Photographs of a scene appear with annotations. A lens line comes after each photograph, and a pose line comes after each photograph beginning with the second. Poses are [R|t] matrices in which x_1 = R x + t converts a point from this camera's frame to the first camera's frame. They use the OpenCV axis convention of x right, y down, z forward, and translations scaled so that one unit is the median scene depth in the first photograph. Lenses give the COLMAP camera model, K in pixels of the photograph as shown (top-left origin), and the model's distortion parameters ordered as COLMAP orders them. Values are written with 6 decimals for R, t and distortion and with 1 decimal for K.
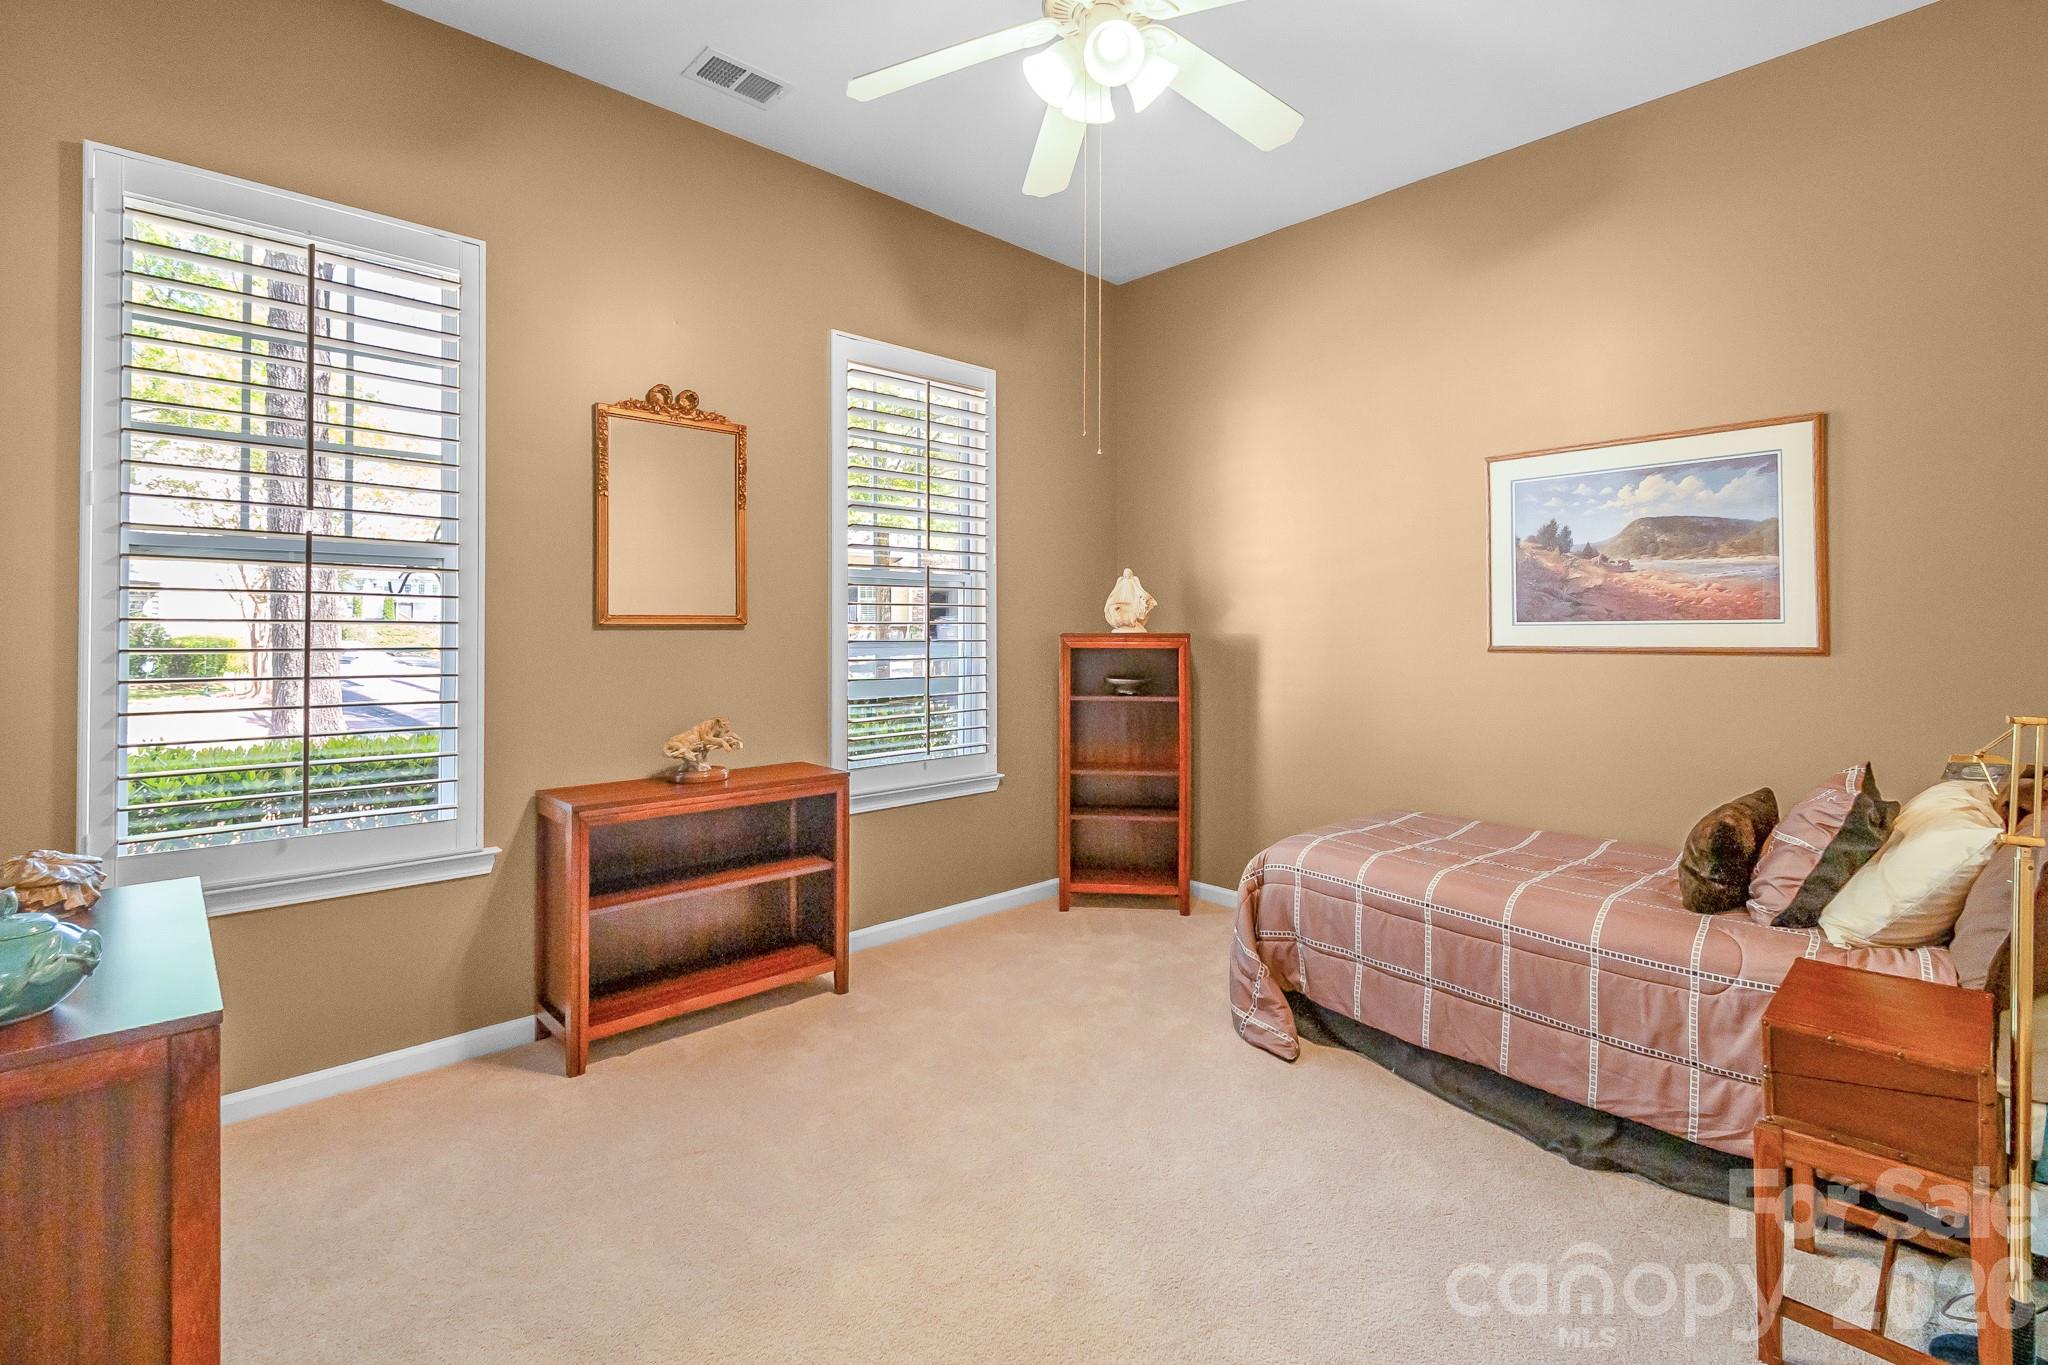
lens RADIAL K [[921.1, 0, 1029.2], [0, 921.1, 624.5], [0, 0, 1]] dist [0.002901, 0.000181]
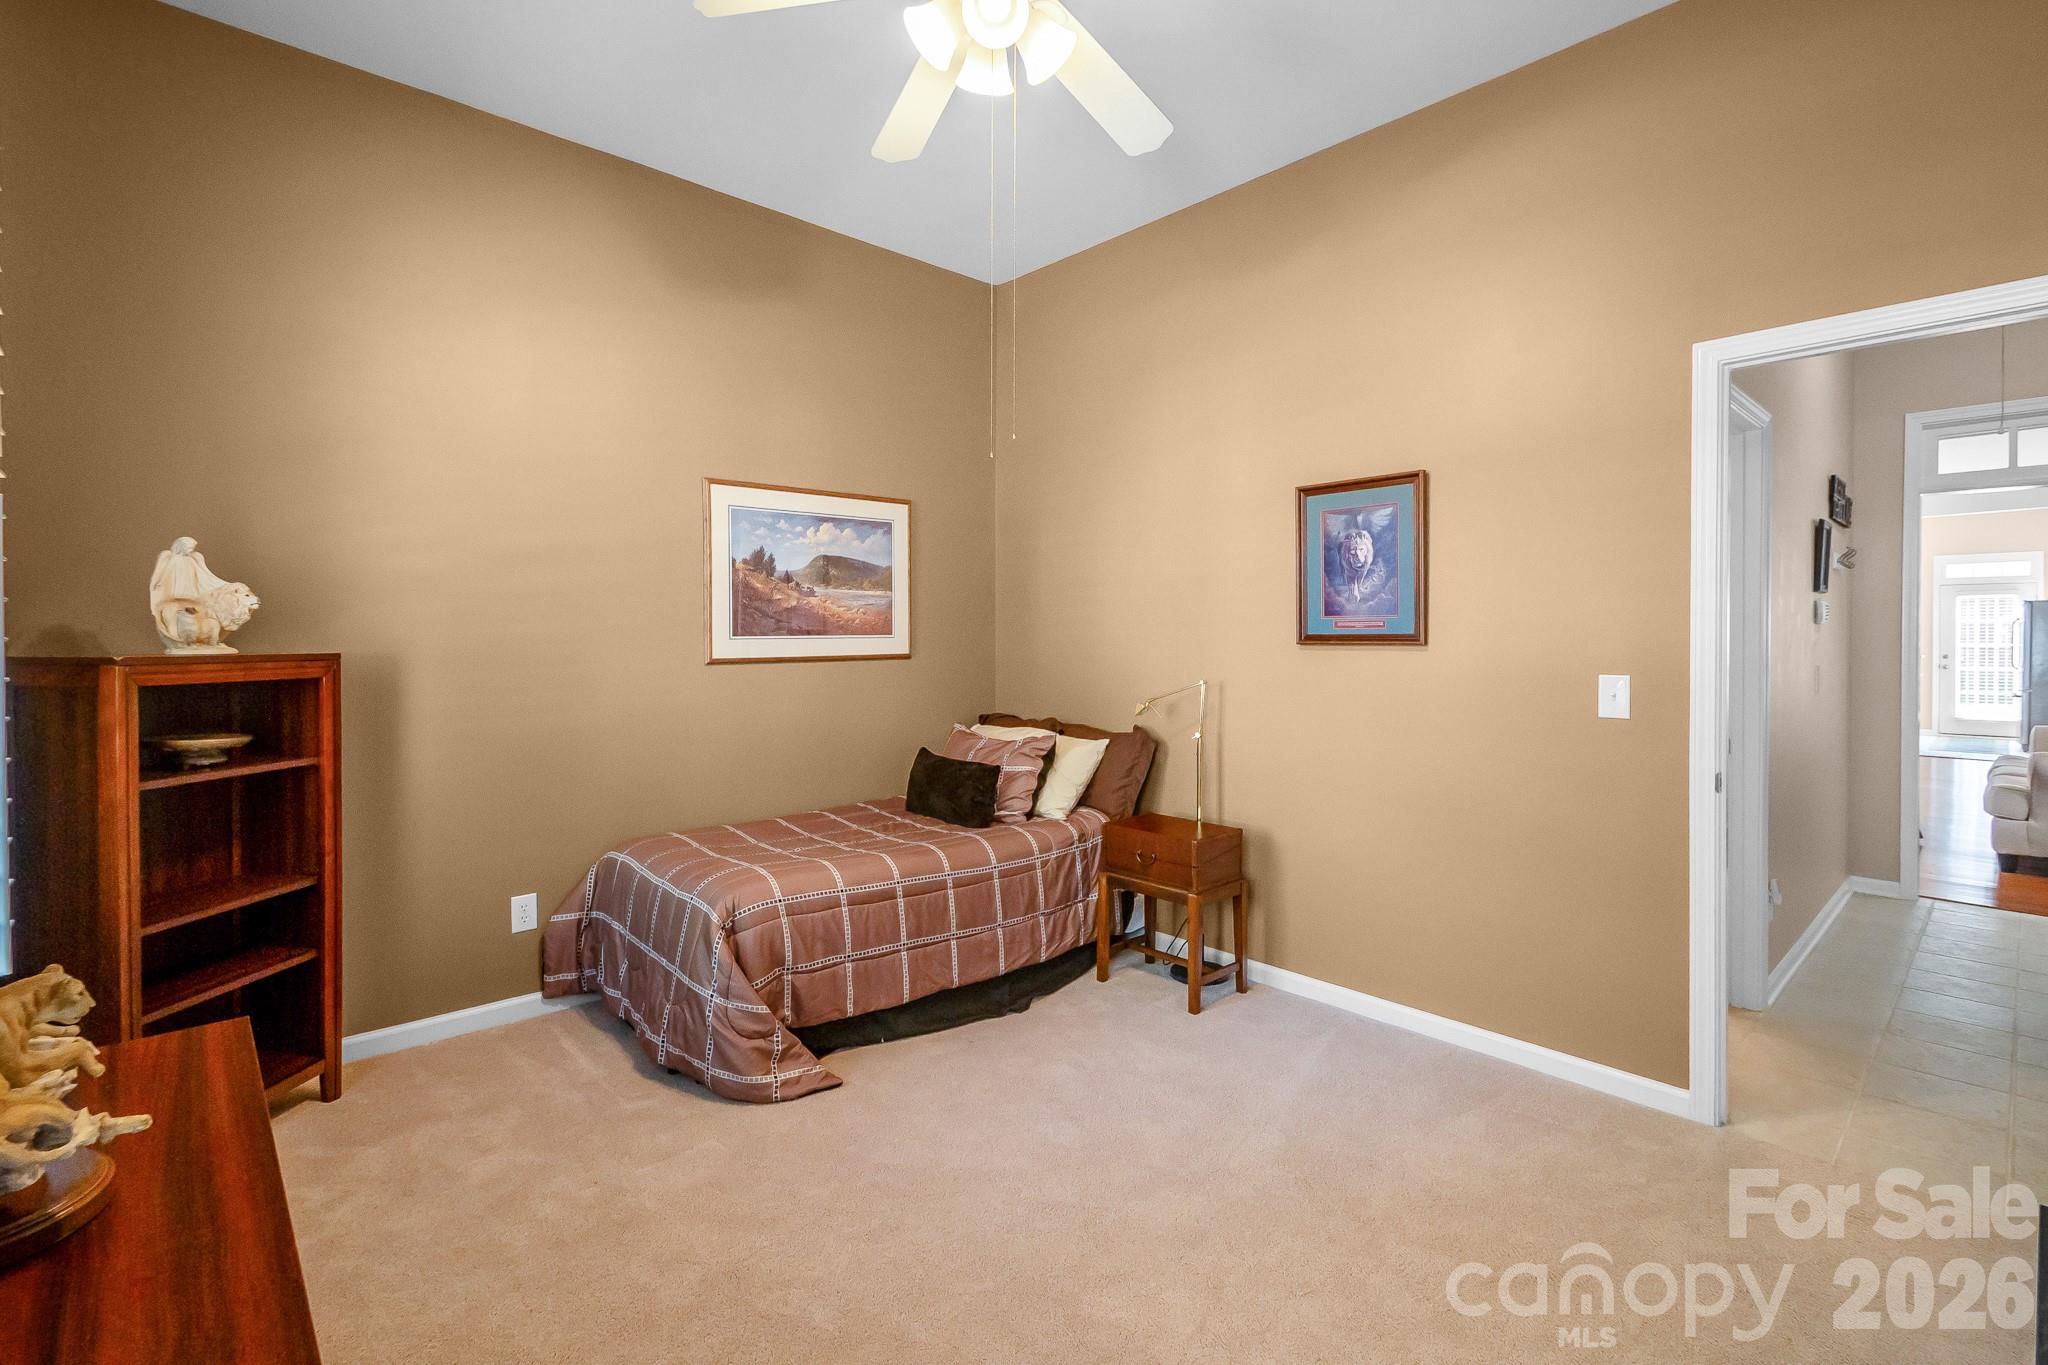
lens RADIAL K [[955.5, 0, 1031.6], [0, 955.5, 636.3], [0, 0, 1]] dist [-0.000239, -0.000045]
pose [[0.001738, -0.001194, 0.999998, -0.669164], [-0.002660, 0.999996, 0.001199, -0.005646], [-0.999995, -0.002662, 0.001735, 0.723633]]
